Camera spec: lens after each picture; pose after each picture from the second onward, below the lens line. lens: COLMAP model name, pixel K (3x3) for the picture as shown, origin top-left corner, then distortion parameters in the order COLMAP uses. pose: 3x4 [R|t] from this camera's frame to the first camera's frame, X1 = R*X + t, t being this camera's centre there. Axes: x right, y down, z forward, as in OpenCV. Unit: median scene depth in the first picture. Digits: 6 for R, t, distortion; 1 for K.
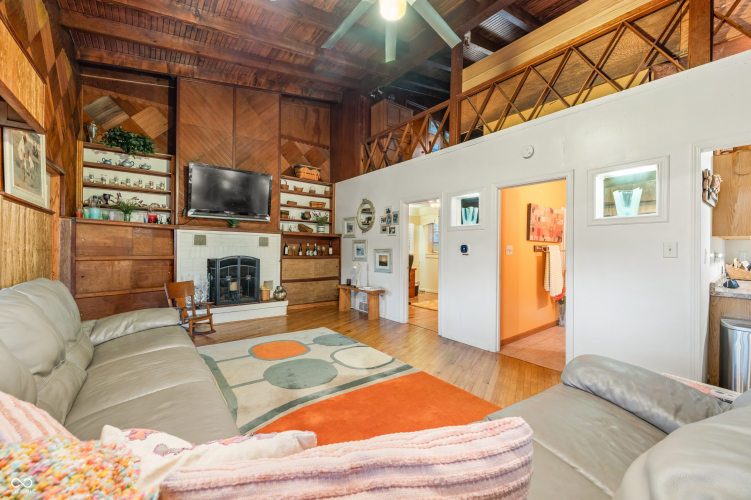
lens RADIAL K [[303.2, 0, 372.6], [0, 303.2, 247.7], [0, 0, 1]] dist [0.002849, 0.000117]
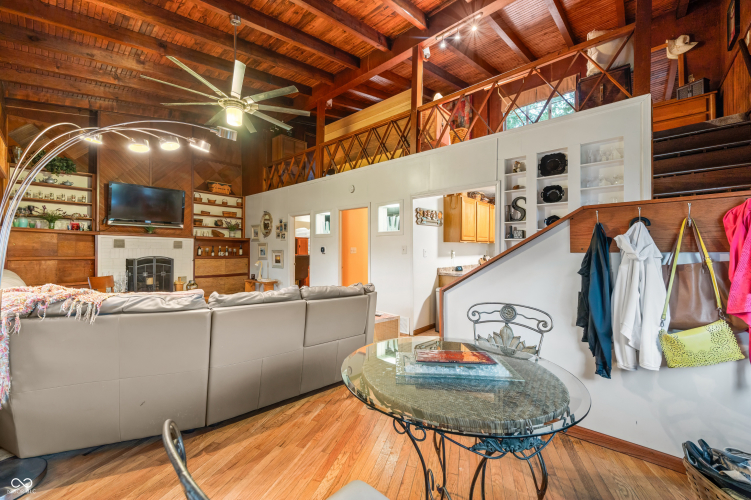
lens RADIAL K [[303.2, 0, 372.6], [0, 303.2, 247.7], [0, 0, 1]] dist [0.002849, 0.000117]
pose [[0.984357, -0.003052, 0.176159, 0.214264], [0.003784, 0.999986, -0.003823, -0.000059], [-0.176144, 0.004430, 0.984354, -0.372873]]
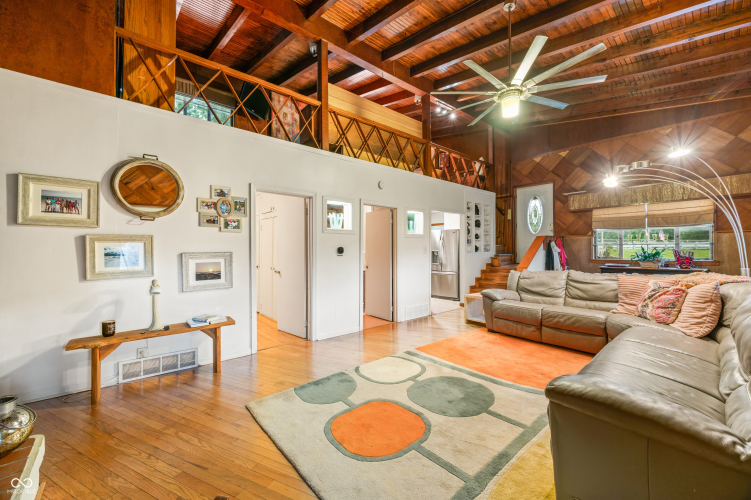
lens RADIAL K [[303.2, 0, 372.6], [0, 303.2, 247.7], [0, 0, 1]] dist [0.002849, 0.000117]
pose [[-0.069370, 0.000351, 0.997591, -0.620703], [0.001592, 0.999999, -0.000242, -0.004592], [-0.997590, 0.001571, -0.069370, 0.733026]]
